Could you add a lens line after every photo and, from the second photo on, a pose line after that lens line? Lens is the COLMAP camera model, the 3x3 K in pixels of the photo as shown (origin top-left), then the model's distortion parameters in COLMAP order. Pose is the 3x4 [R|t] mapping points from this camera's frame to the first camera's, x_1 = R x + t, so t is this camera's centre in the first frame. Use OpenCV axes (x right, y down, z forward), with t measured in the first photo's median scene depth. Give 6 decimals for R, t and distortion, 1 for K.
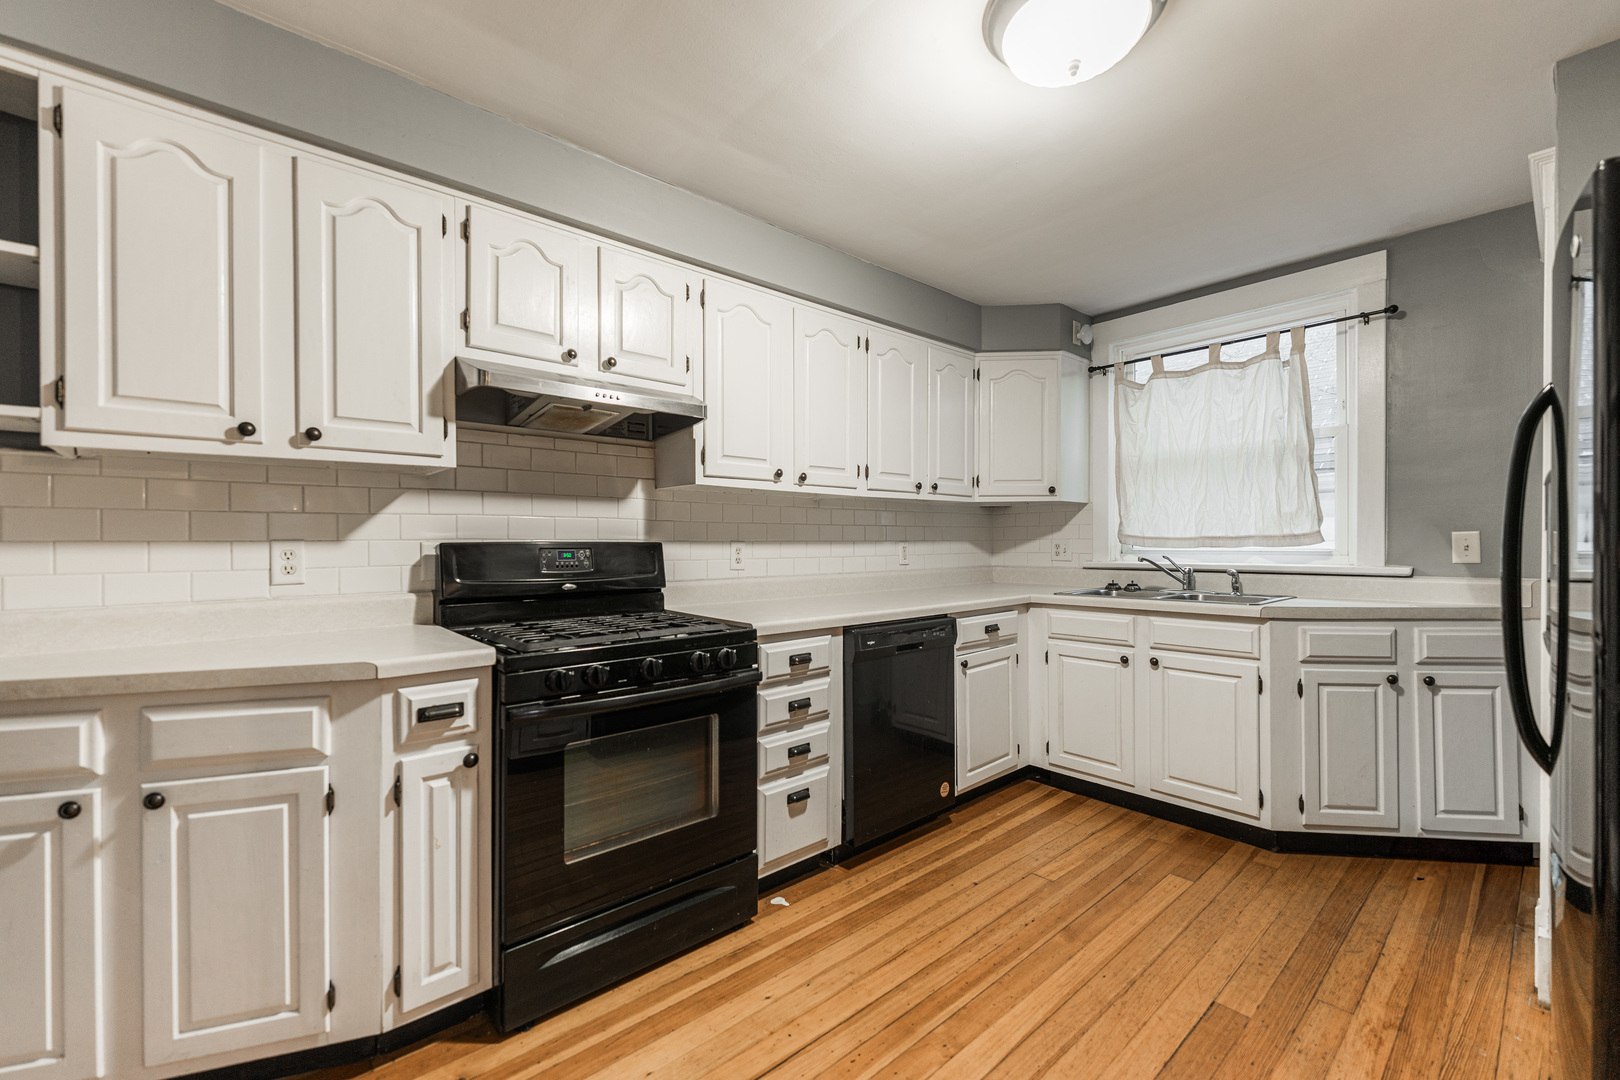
lens RADIAL K [[667.7, 0, 819.8], [0, 667.7, 542.3], [0, 0, 1]] dist [0.001163, -0.000678]
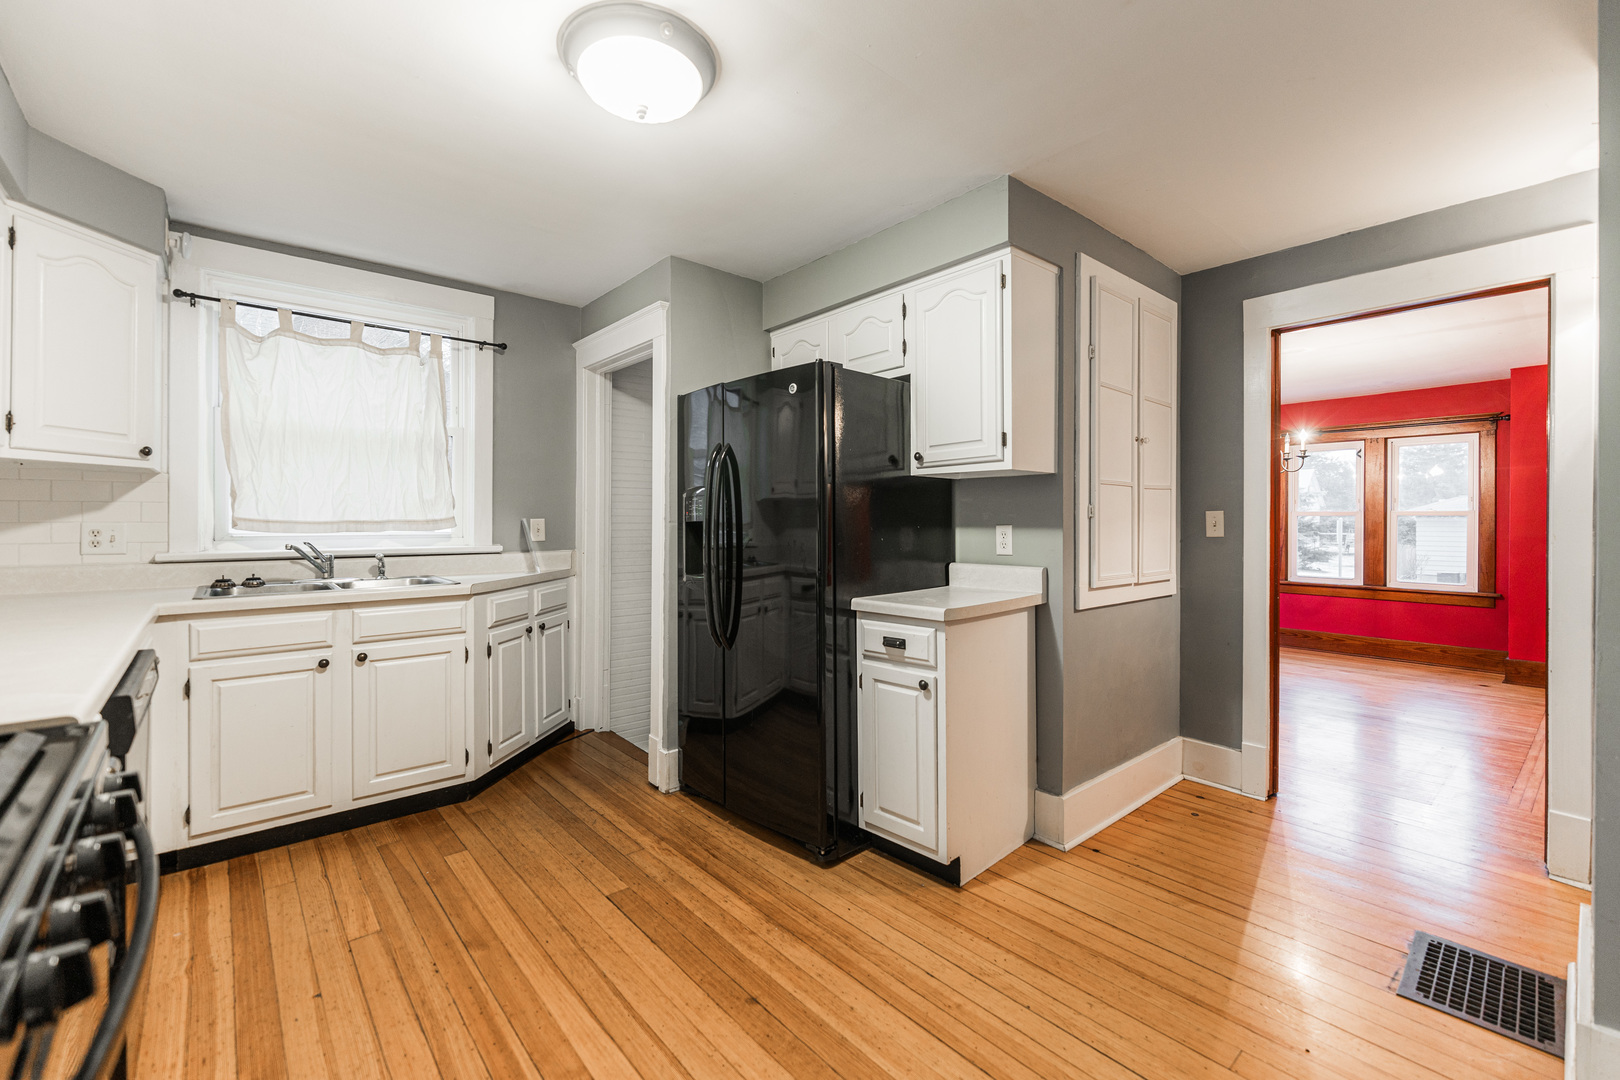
lens RADIAL K [[667.7, 0, 798.1], [0, 667.7, 524.2], [0, 0, 1]] dist [0.001163, -0.000678]
pose [[0.027558, 0.000658, 0.999620, -0.448216], [-0.001199, 0.999999, -0.000625, -0.004684], [-0.999619, -0.001181, 0.027559, 0.421296]]
